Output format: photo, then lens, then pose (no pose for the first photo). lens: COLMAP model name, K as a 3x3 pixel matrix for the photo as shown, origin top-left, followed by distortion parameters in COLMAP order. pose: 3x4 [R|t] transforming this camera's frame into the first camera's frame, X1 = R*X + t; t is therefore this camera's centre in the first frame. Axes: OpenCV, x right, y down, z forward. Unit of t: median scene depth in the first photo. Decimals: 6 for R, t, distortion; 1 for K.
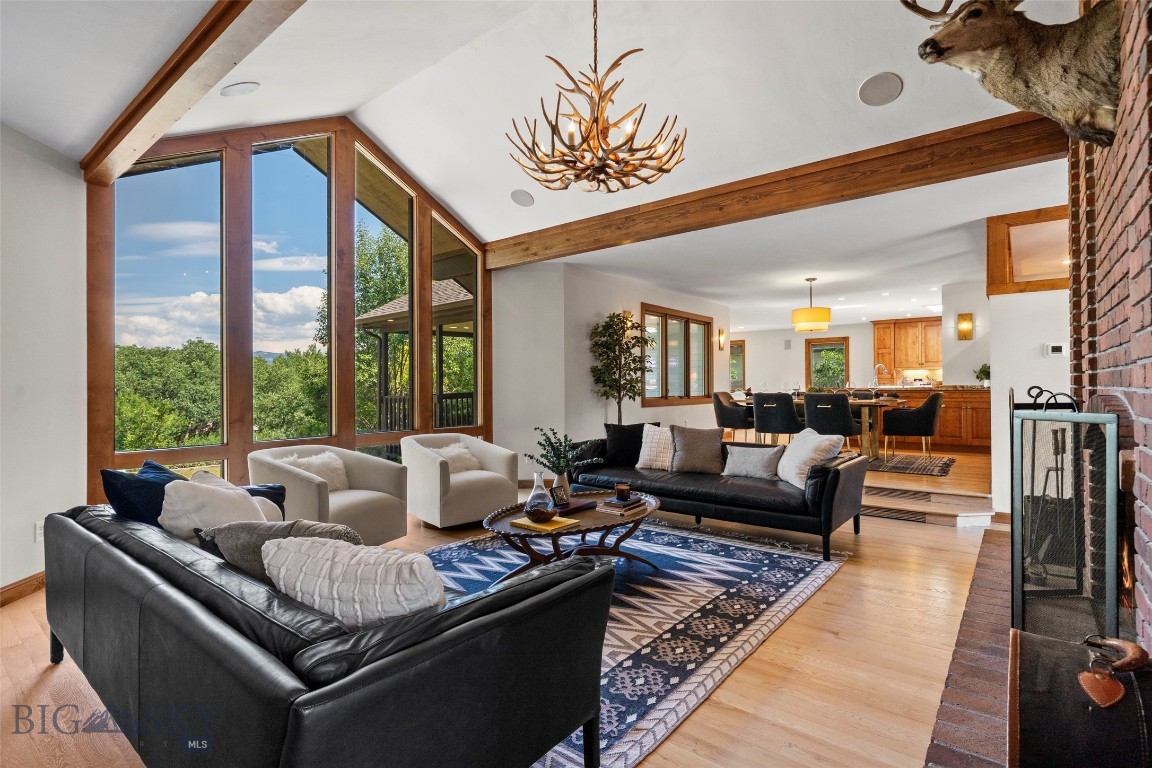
lens RADIAL K [[553.7, 0, 571.1], [0, 553.7, 386.6], [0, 0, 1]] dist [-0.001601, 0.000116]
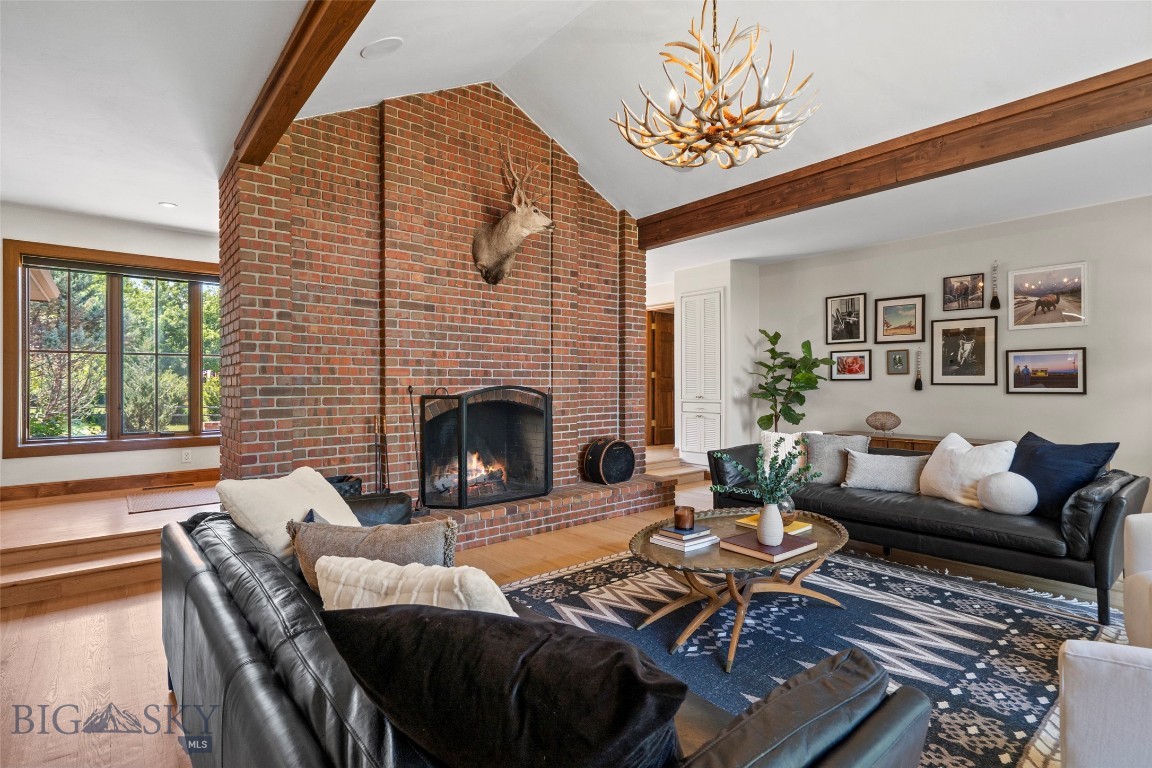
lens RADIAL K [[560.1, 0, 571.7], [0, 560.1, 383.6], [0, 0, 1]] dist [-0.001439, 0.000255]
pose [[-0.981595, 0.007596, 0.190822, 0.117080], [0.006816, 0.999966, -0.004743, 0.003619], [-0.190852, -0.003355, -0.981613, 2.180322]]
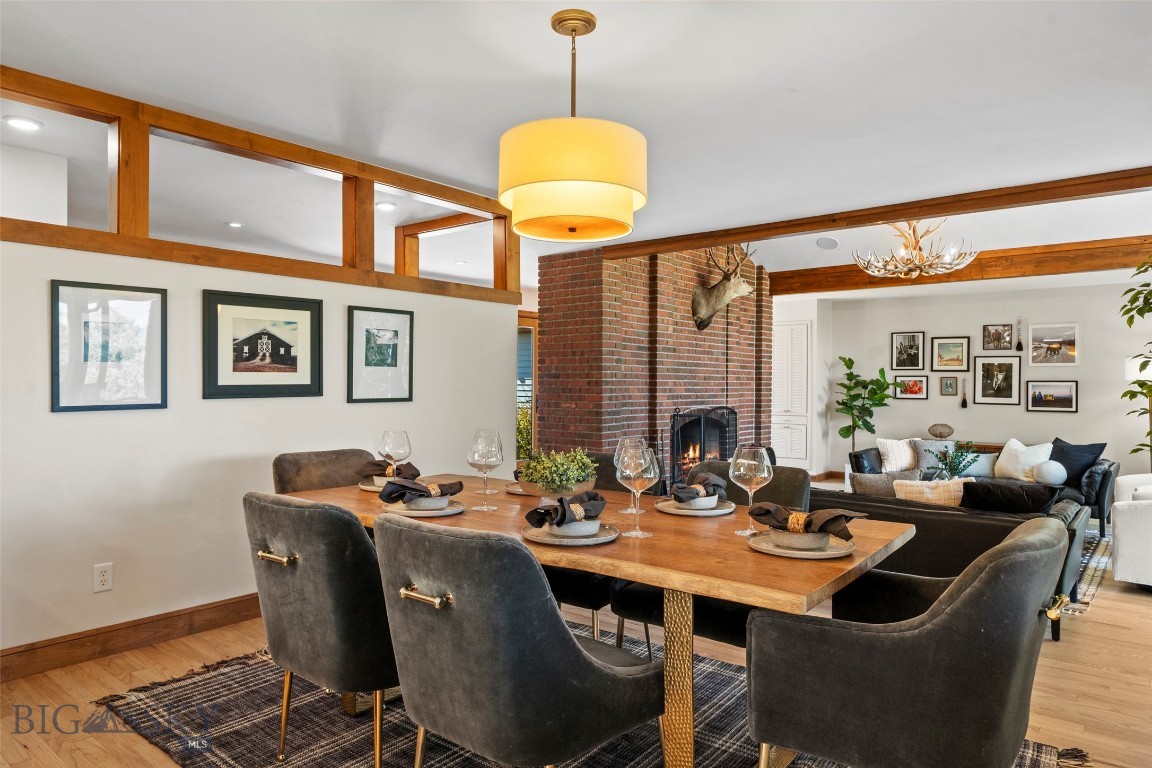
lens RADIAL K [[729.1, 0, 574.1], [0, 729.1, 382.8], [0, 0, 1]] dist [0.007092, -0.001829]
pose [[-0.999999, -0.000950, 0.000762, 1.125980], [-0.000952, 0.999995, -0.002932, -0.079435], [-0.000759, -0.002932, -0.999995, 3.449245]]
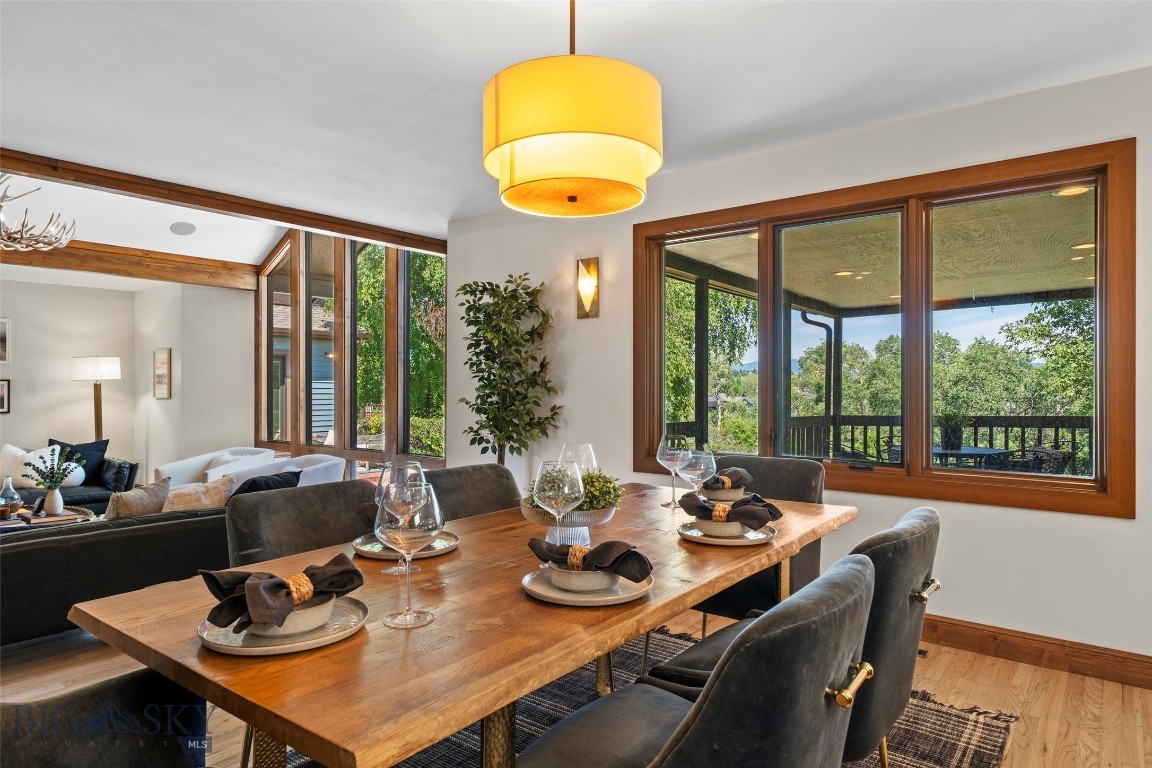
lens RADIAL K [[689.1, 0, 572.3], [0, 689.1, 384.7], [0, 0, 1]] dist [0.003101, -0.000916]
pose [[0.003850, 0.003305, -0.999987, 1.795965], [0.002703, 0.999991, 0.003316, -0.081917], [0.999989, -0.002716, 0.003841, 2.593010]]
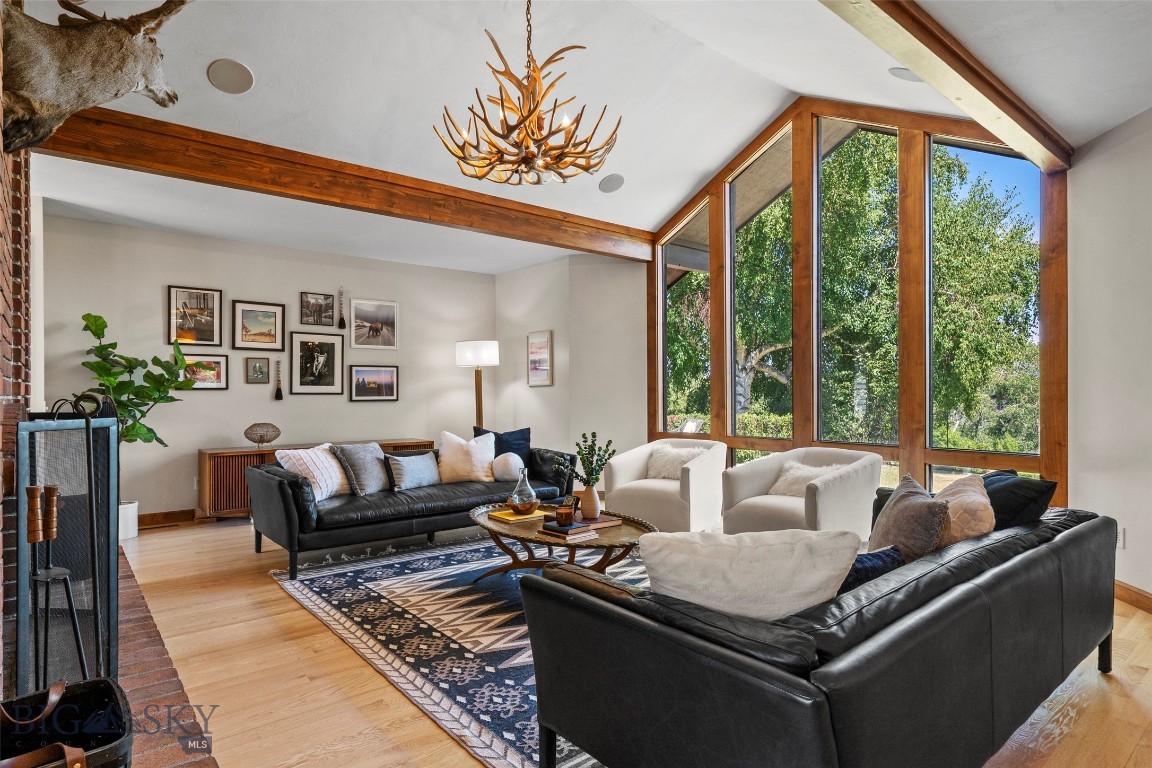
lens RADIAL K [[628.0, 0, 572.1], [0, 628.0, 391.7], [0, 0, 1]] dist [-0.001335, 0.000977]
pose [[-0.197347, 0.005713, -0.980317, 1.237860], [0.008841, 0.999953, 0.004048, -0.002334], [0.980294, -0.007868, -0.197389, 1.453618]]
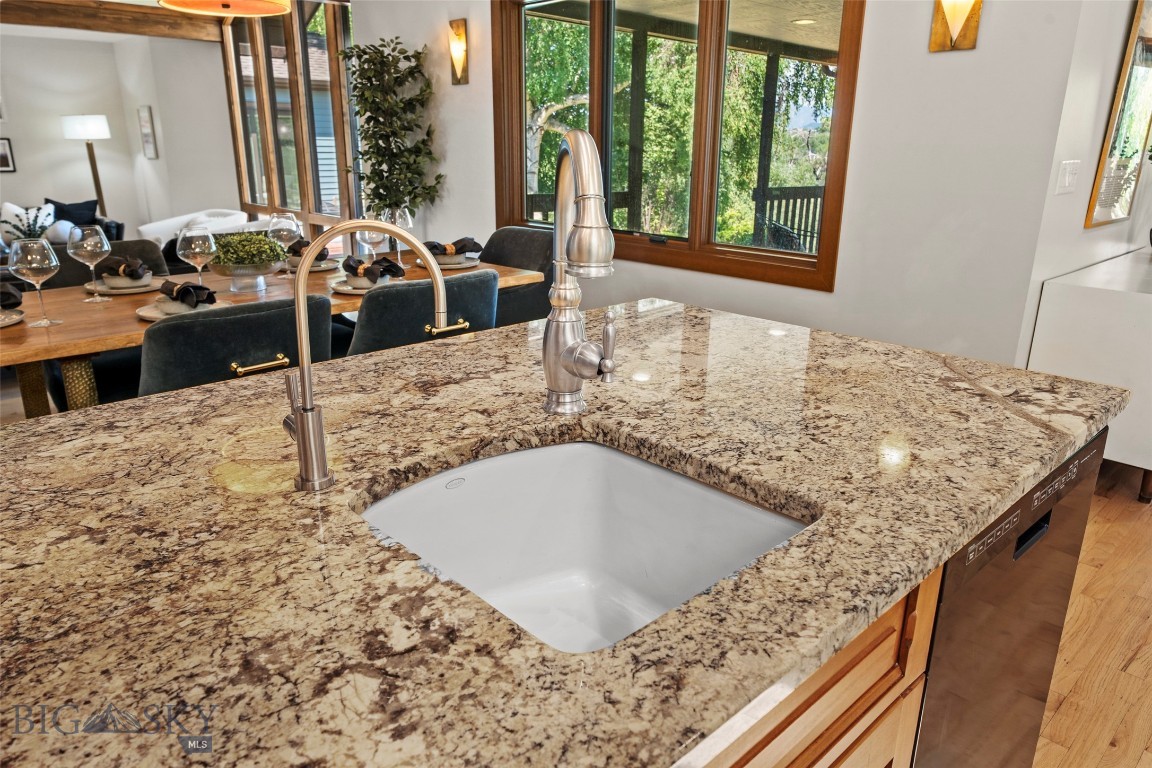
lens RADIAL K [[771.3, 0, 575.8], [0, 771.3, 384.2], [0, 0, 1]] dist [-0.003692, 0.001107]
pose [[-0.127865, 0.304200, -0.943988, 2.049441], [-0.003733, 0.951646, 0.307174, -0.118402], [0.991785, 0.042801, -0.120547, 3.119110]]
